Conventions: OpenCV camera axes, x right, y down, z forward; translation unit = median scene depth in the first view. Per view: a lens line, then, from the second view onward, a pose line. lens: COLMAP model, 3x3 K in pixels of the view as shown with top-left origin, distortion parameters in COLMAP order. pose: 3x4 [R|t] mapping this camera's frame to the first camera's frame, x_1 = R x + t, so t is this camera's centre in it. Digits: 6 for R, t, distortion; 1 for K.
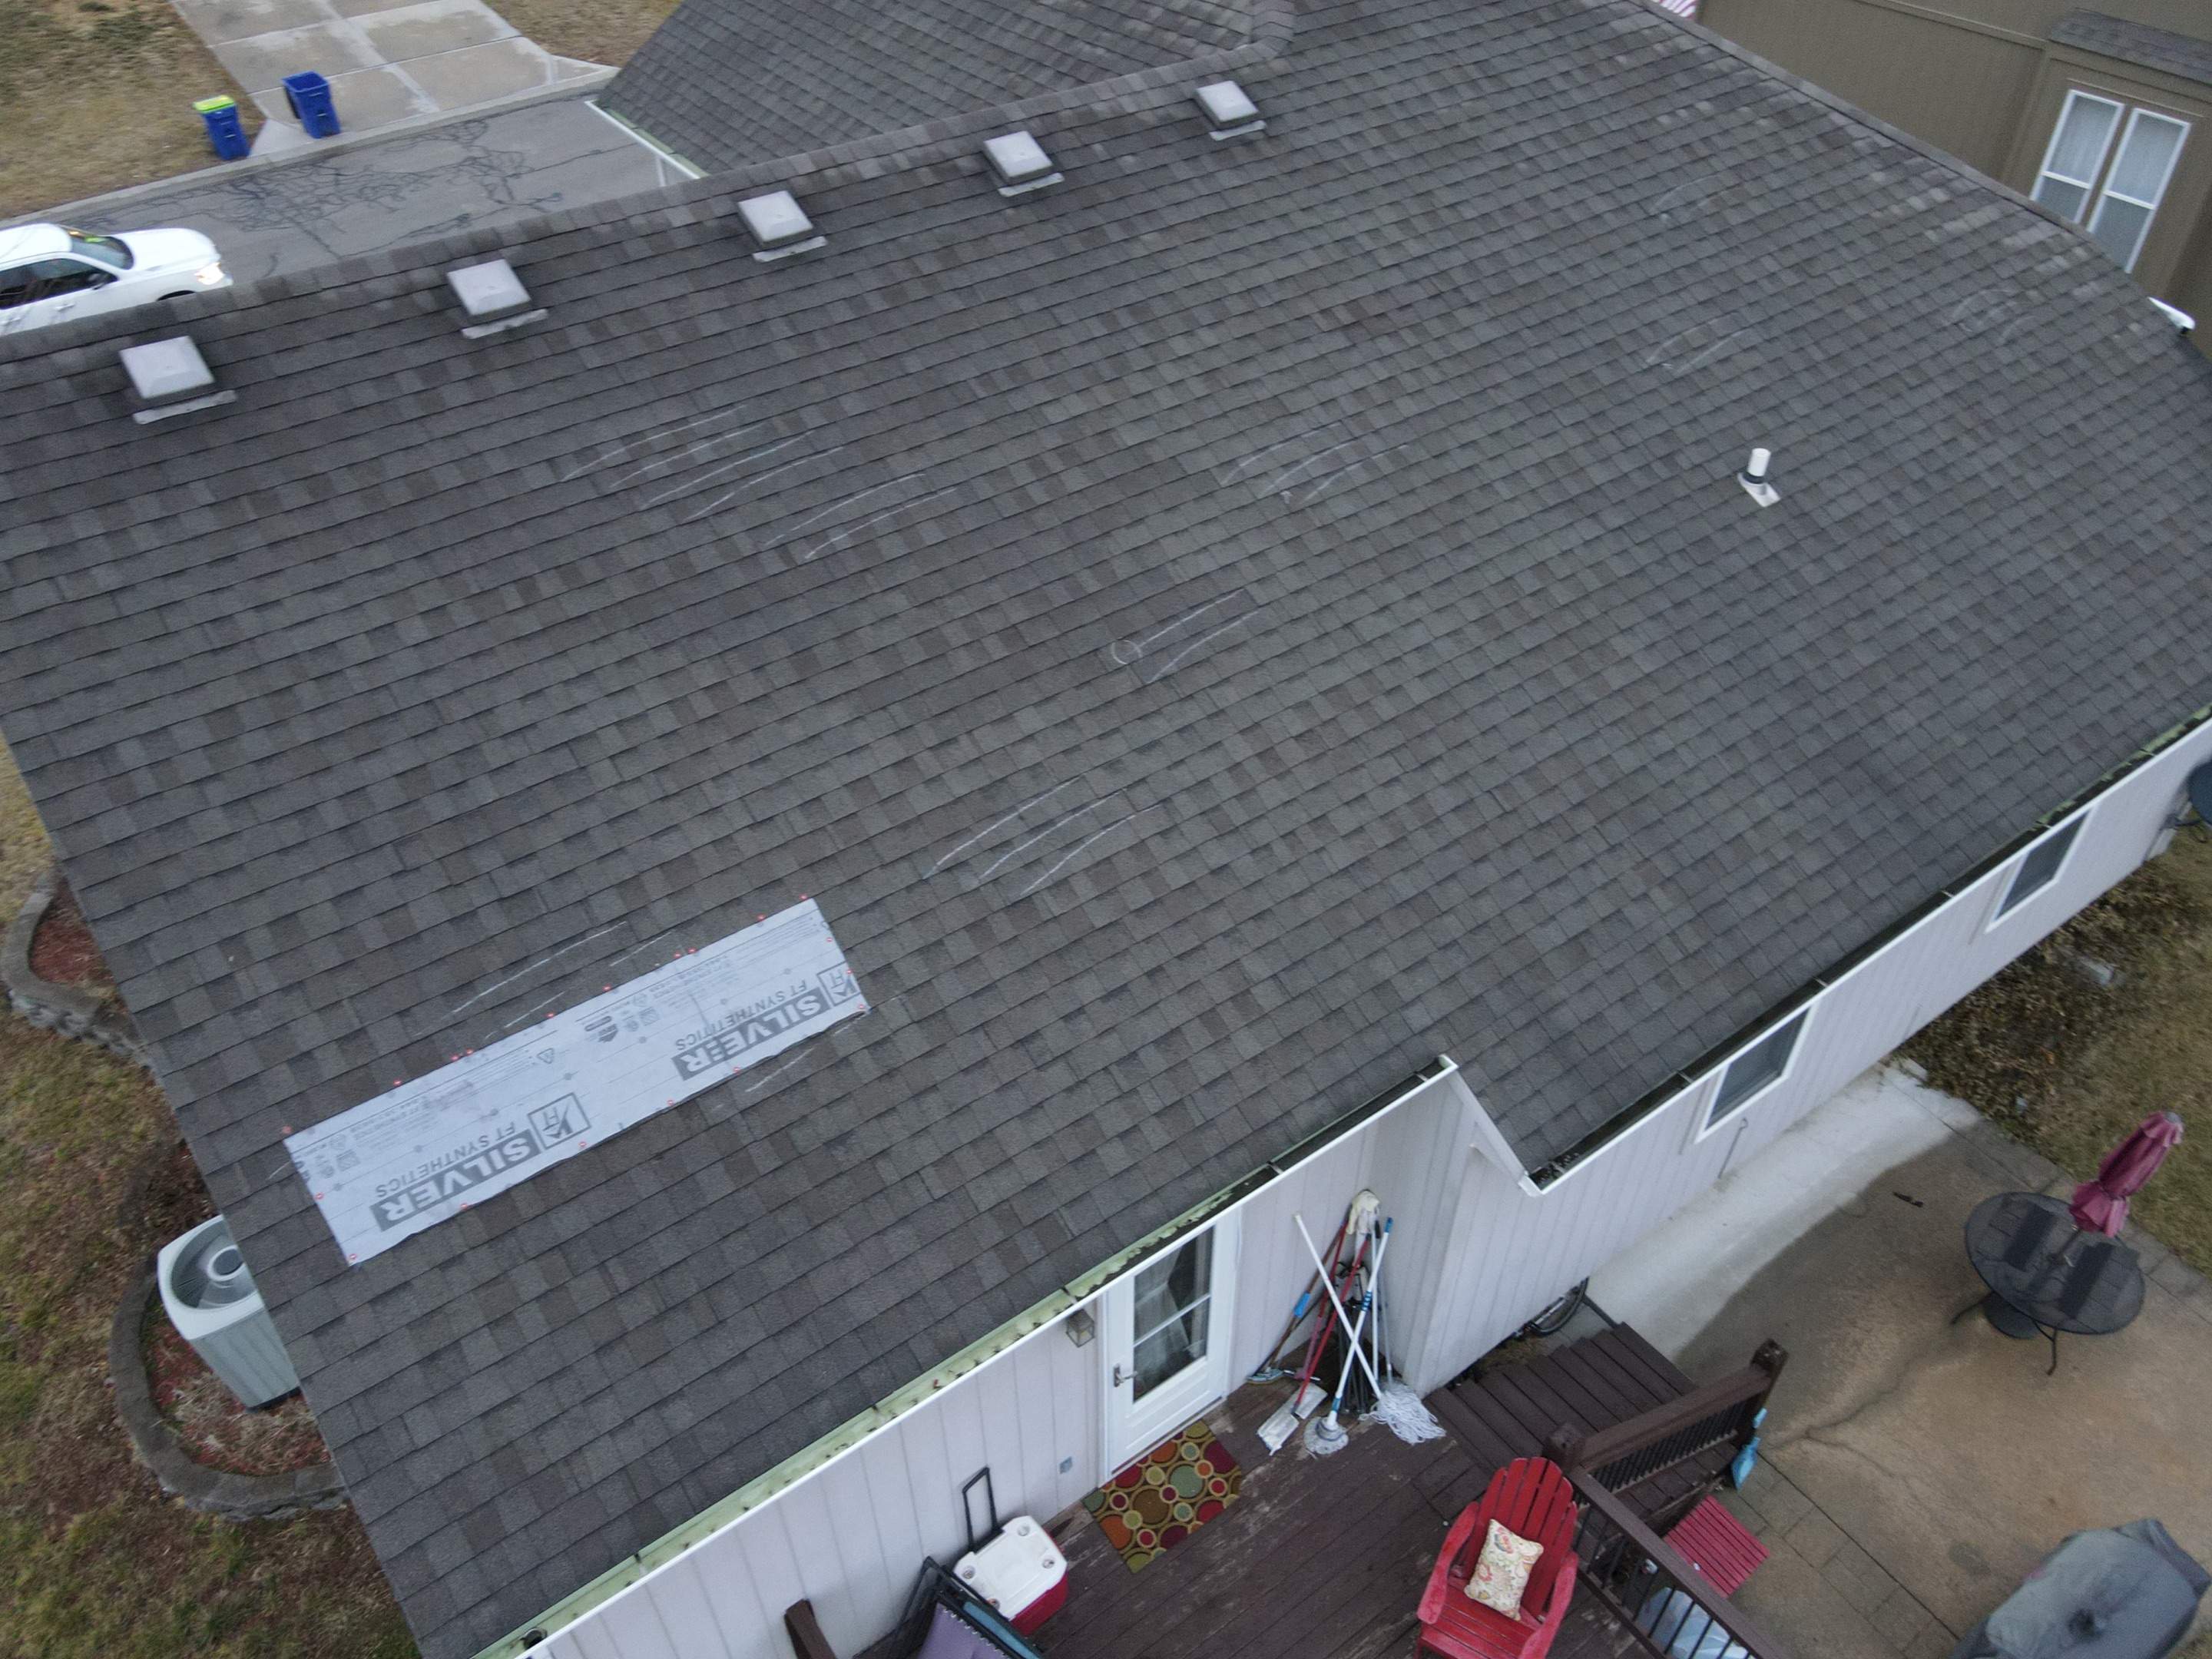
lens RADIAL K [[1601.0, 0, 1102.6], [0, 1601.0, 822.3], [0, 0, 1]] dist [-0.005670, 0.010057]
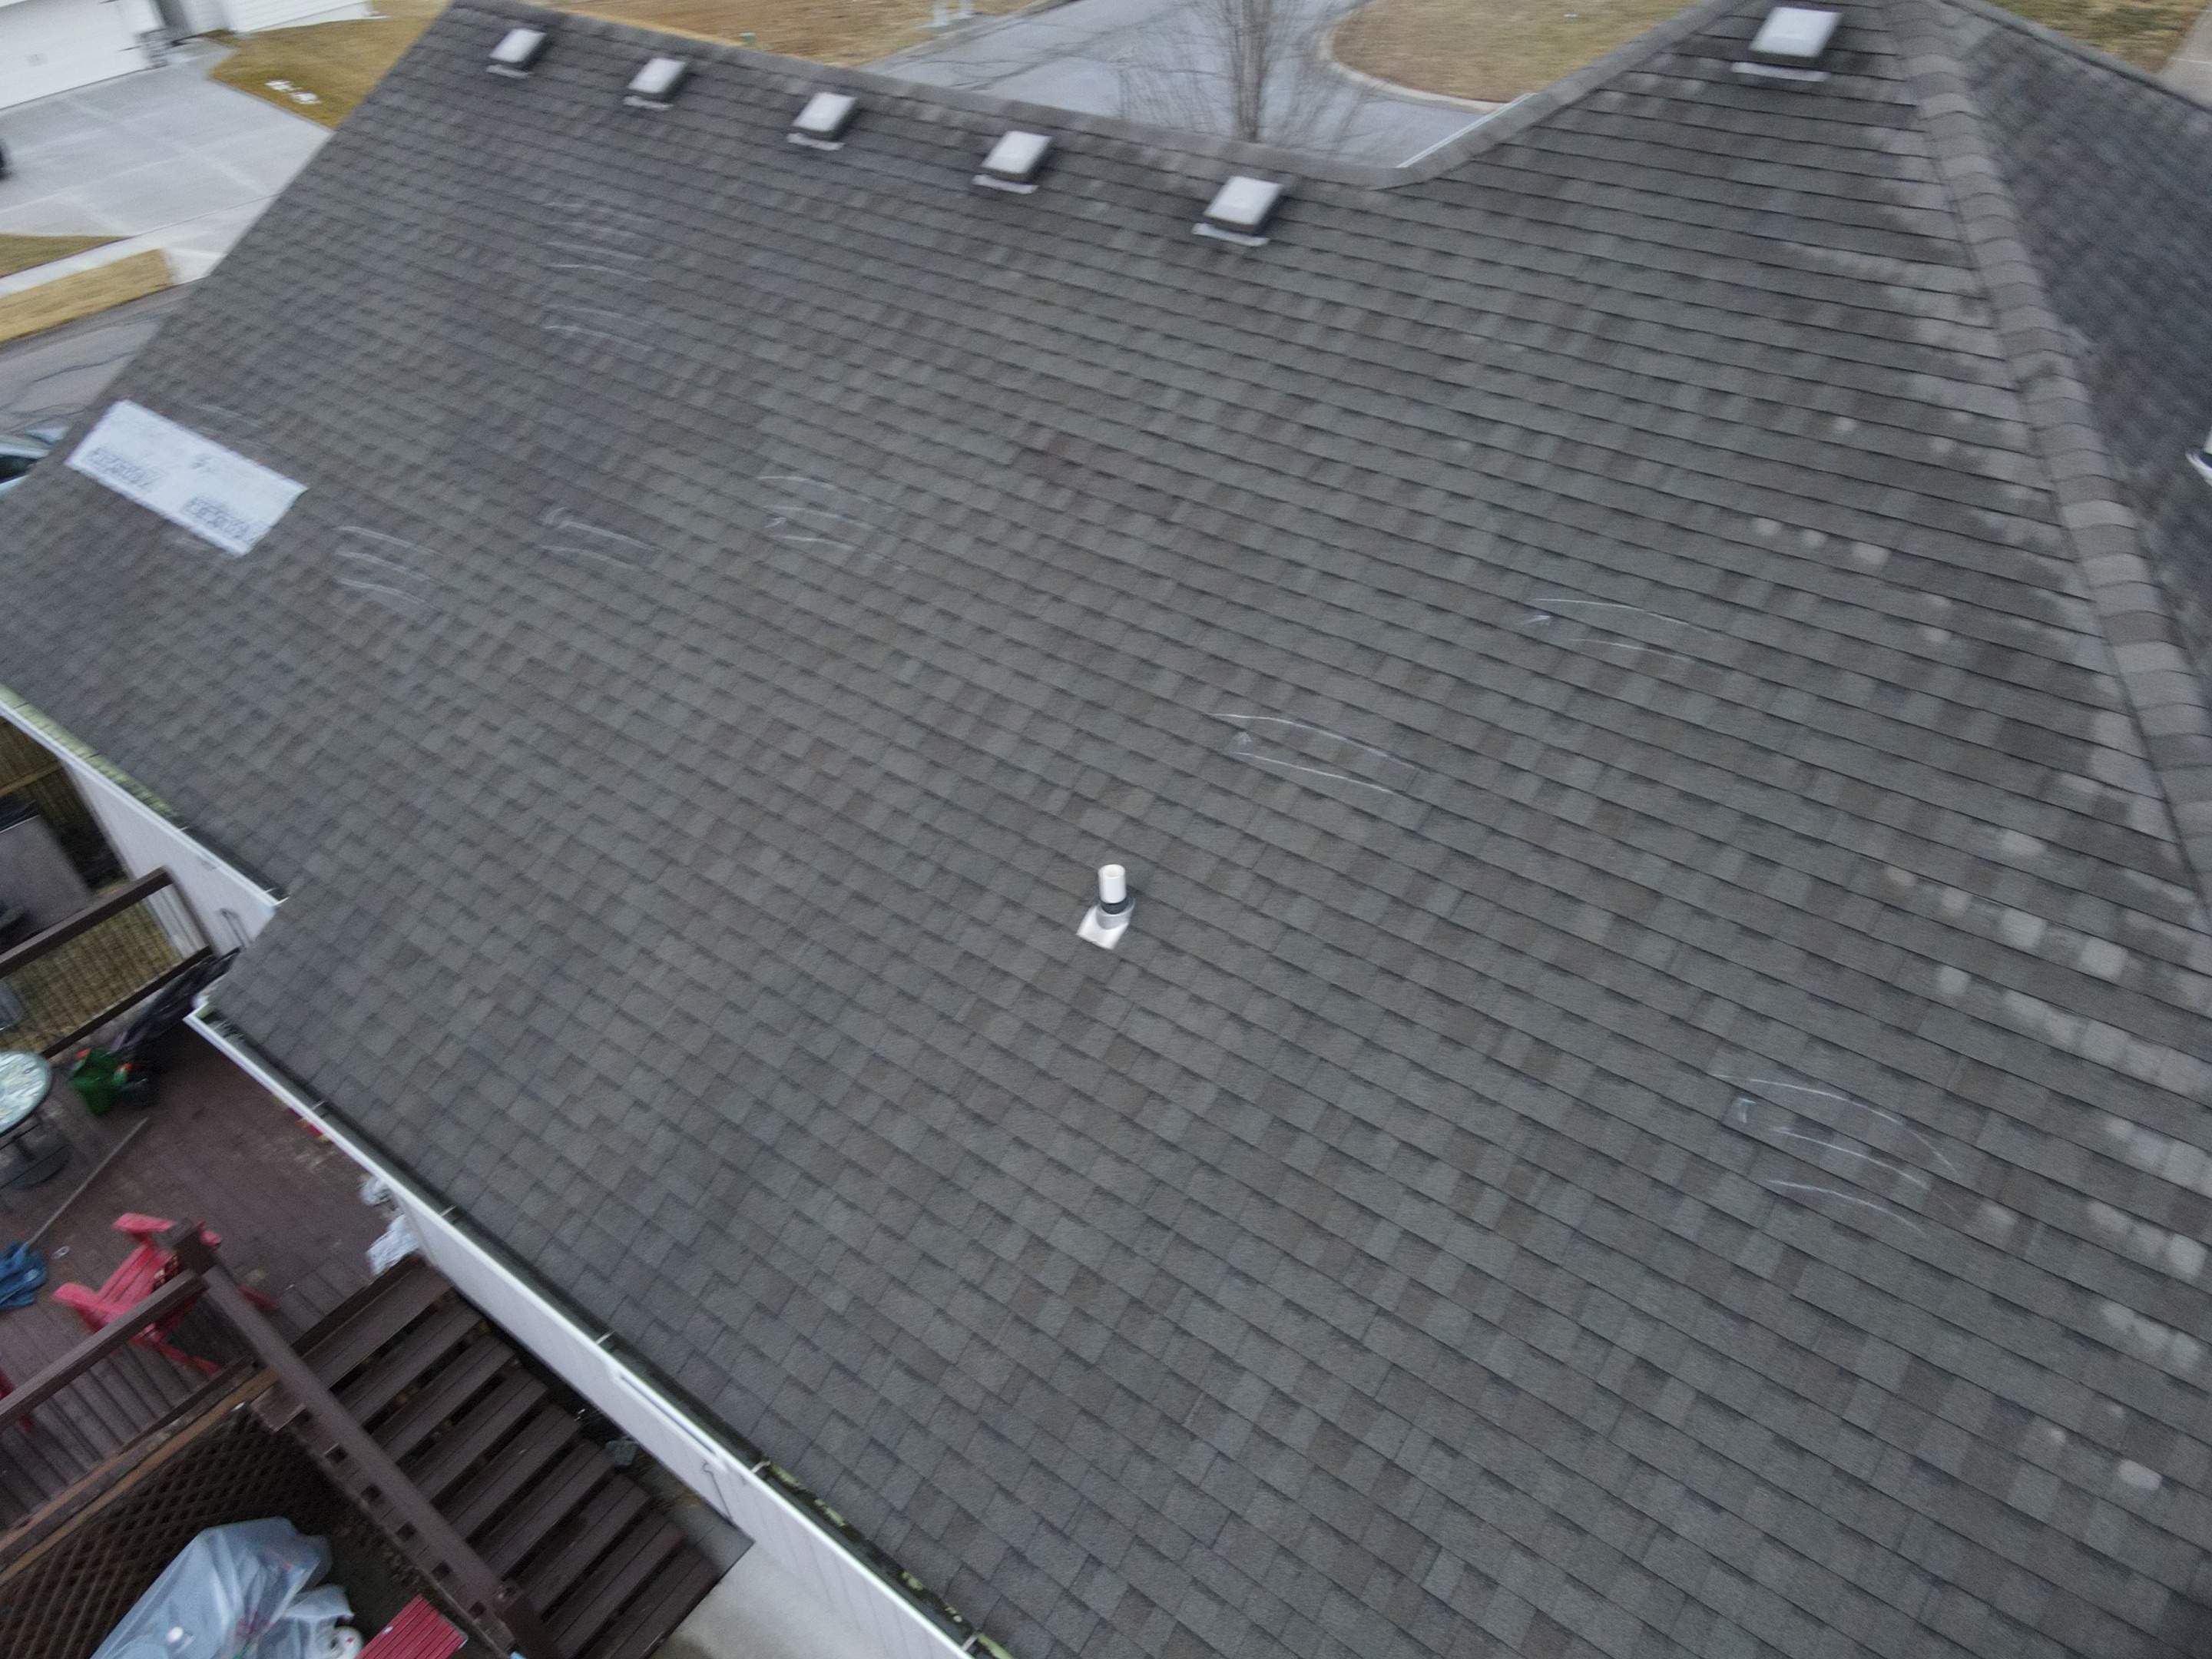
lens RADIAL K [[1601.0, 0, 1103.6], [0, 1601.0, 837.2], [0, 0, 1]] dist [-0.005670, 0.010057]
pose [[0.289555, 0.618239, -0.730711, 0.975407], [-0.605100, 0.709743, 0.360719, -0.525796], [0.741628, 0.337705, 0.579606, 0.637458]]
